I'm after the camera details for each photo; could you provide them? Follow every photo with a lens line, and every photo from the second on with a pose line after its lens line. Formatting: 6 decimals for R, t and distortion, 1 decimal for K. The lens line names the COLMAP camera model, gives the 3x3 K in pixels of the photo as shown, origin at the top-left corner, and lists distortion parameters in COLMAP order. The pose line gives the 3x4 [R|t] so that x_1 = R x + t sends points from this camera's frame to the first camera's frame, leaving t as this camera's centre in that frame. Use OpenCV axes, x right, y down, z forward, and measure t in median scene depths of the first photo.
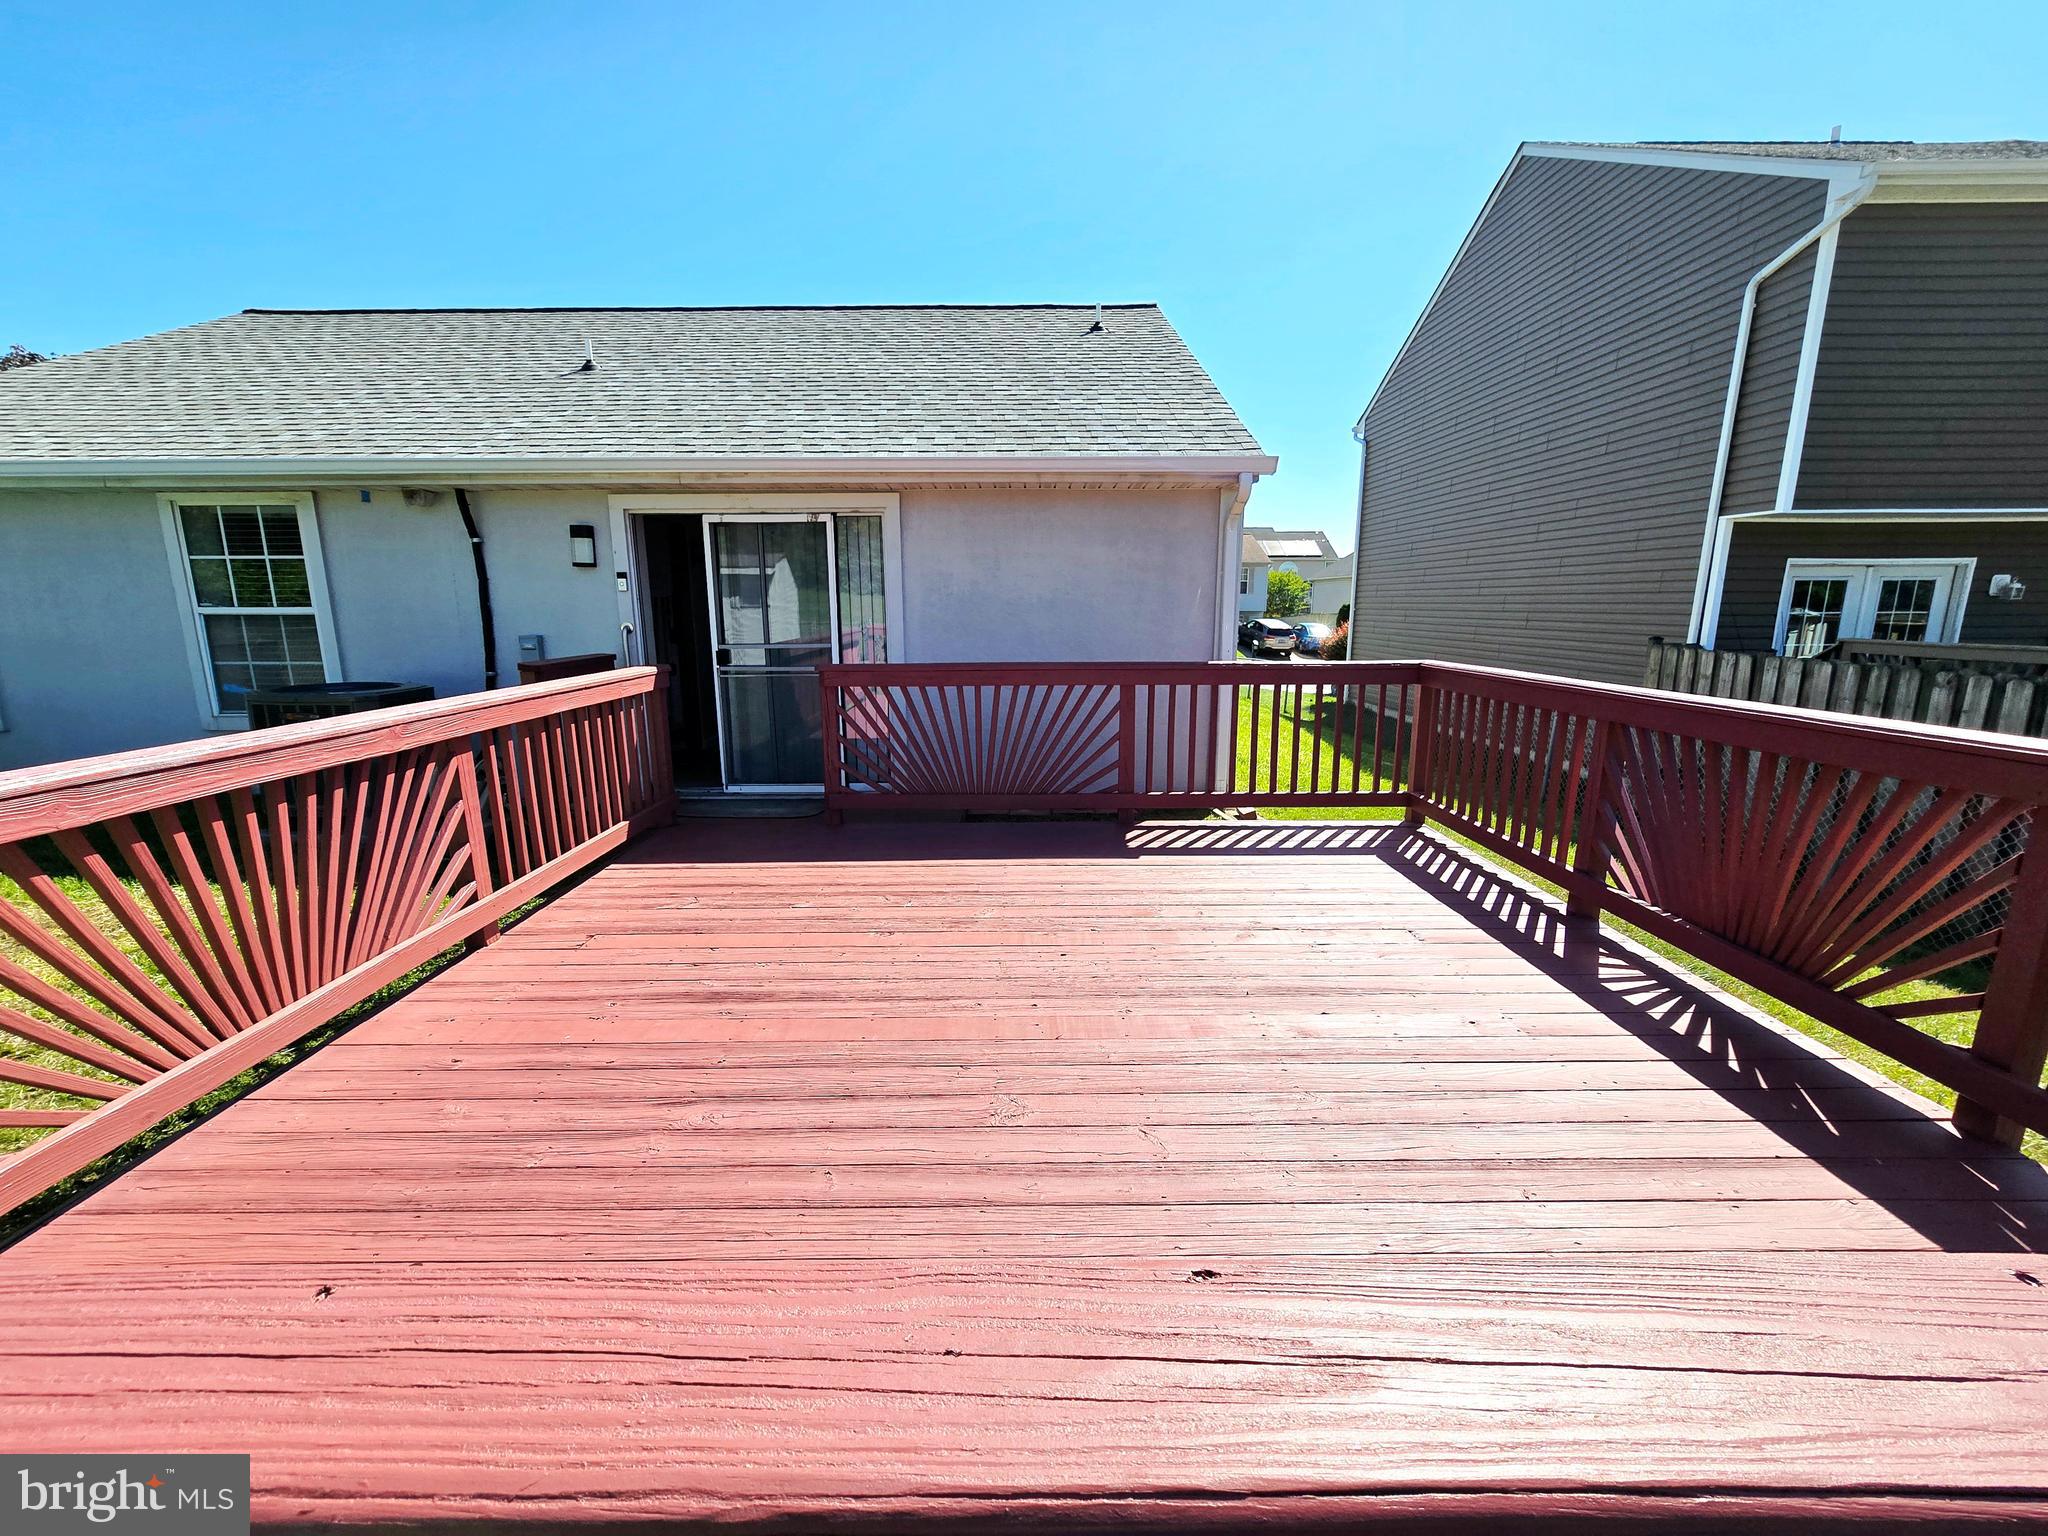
lens RADIAL K [[830.8, 0, 1027.3], [0, 830.8, 767.5], [0, 0, 1]] dist [-0.001793, 0.000668]
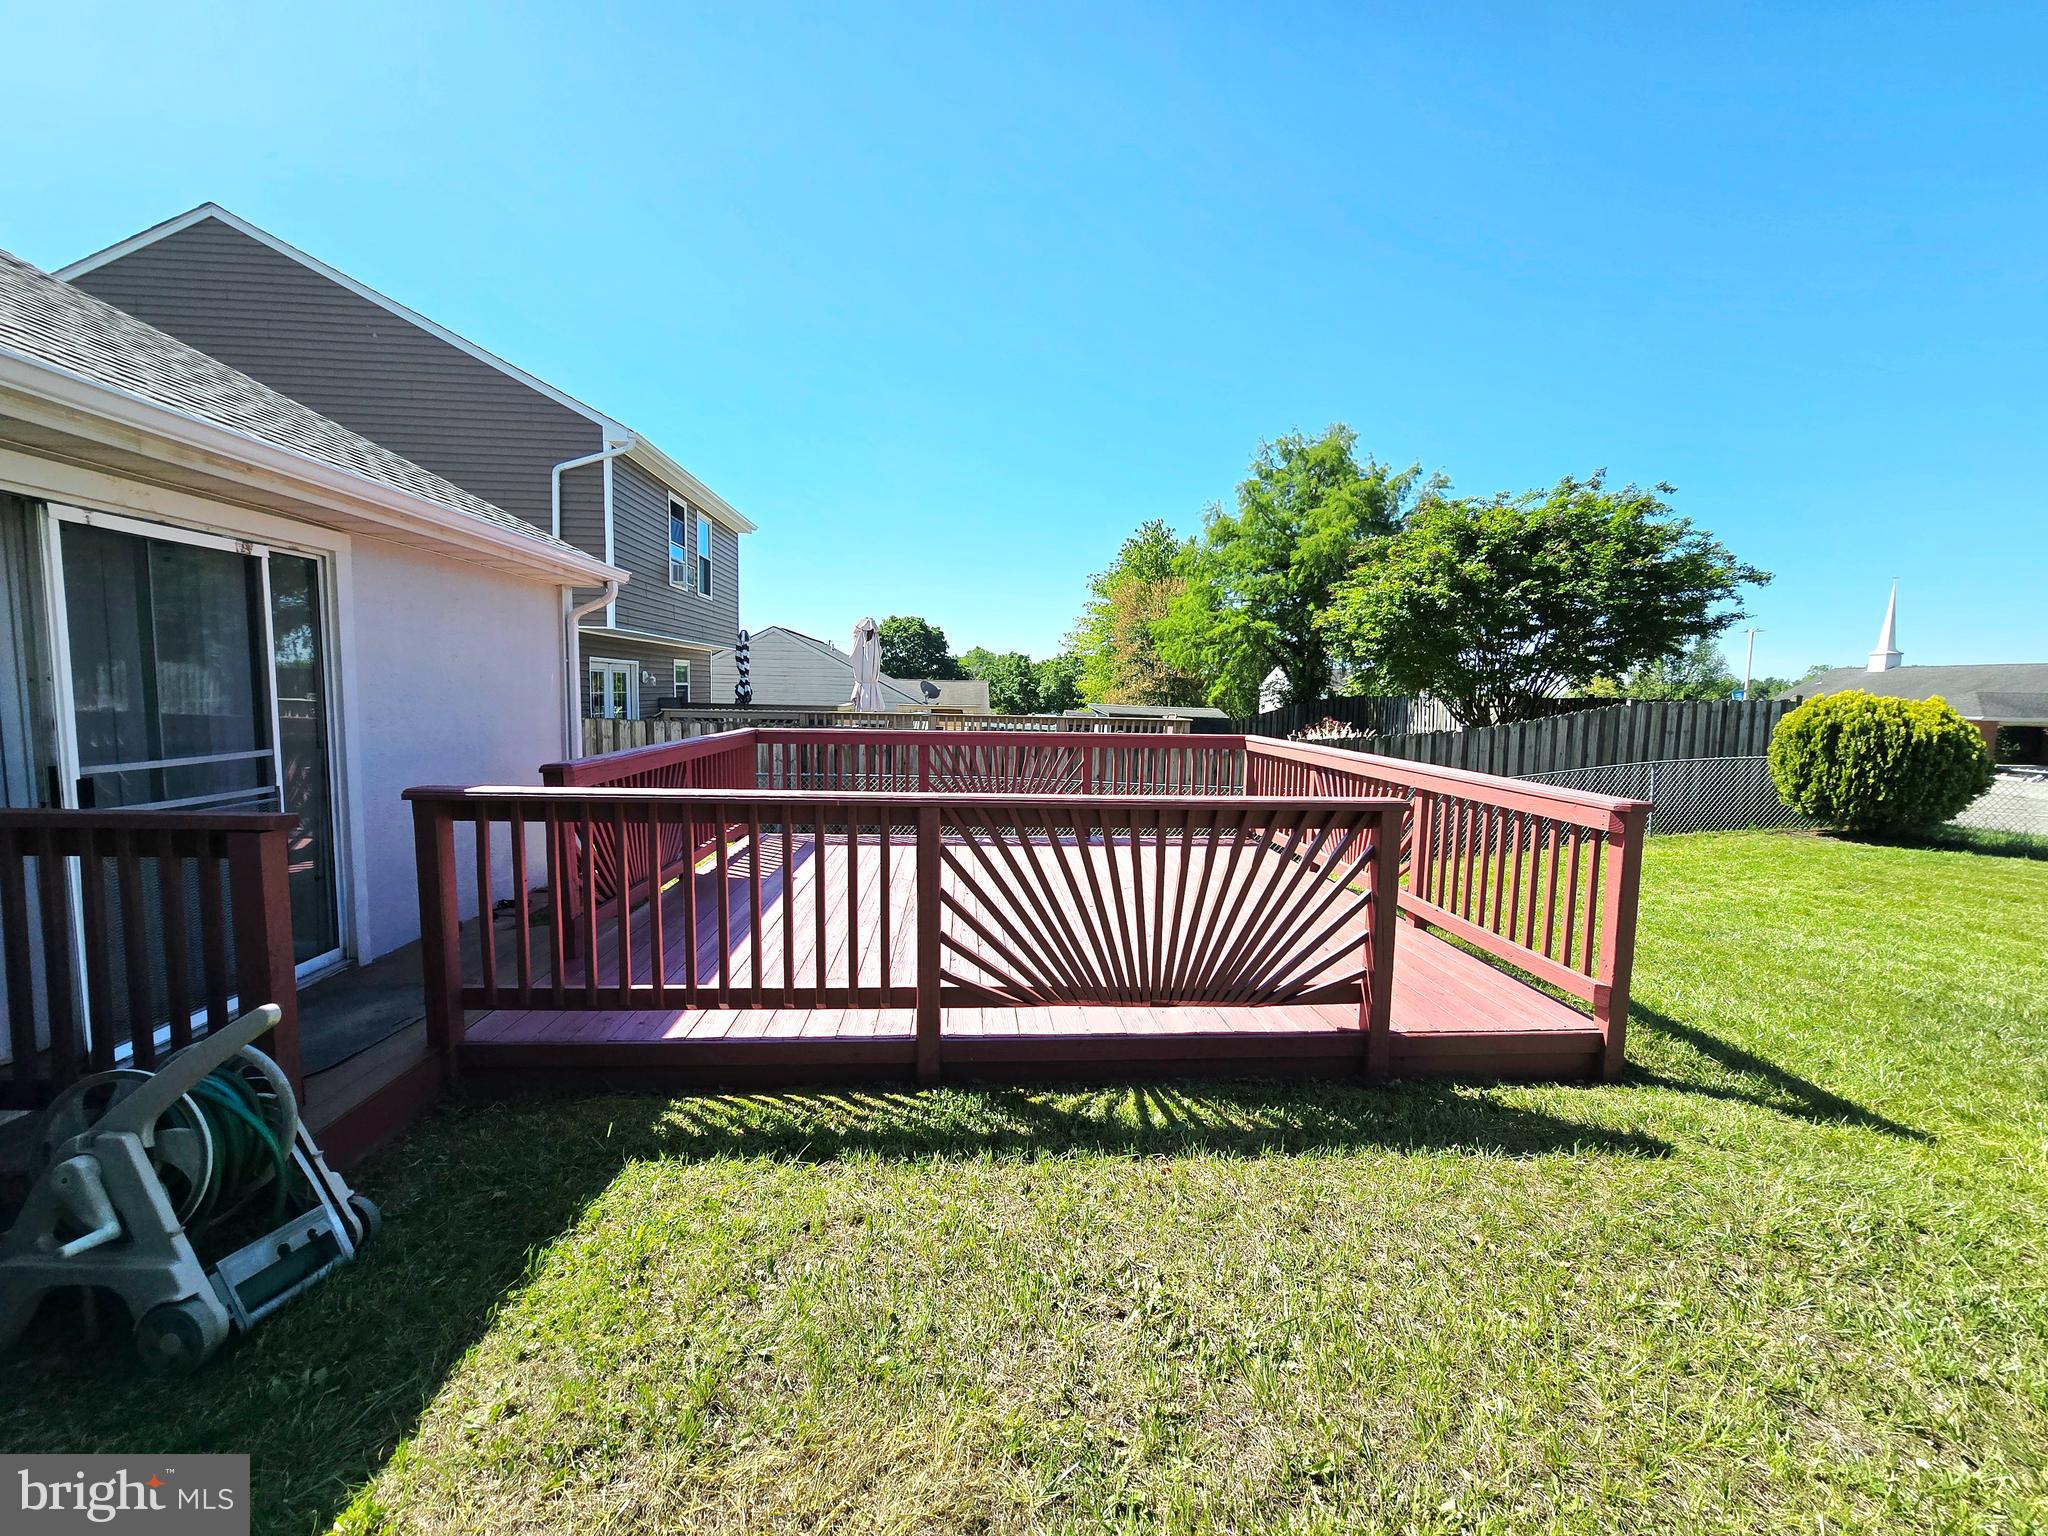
lens RADIAL K [[830.8, 0, 1021.8], [0, 830.8, 770.8], [0, 0, 1]] dist [-0.001793, 0.000668]
pose [[-0.066047, -0.092149, 0.993552, -0.913327], [0.177338, 0.978791, 0.102568, -0.101340], [-0.981931, 0.182969, -0.048305, 0.497894]]
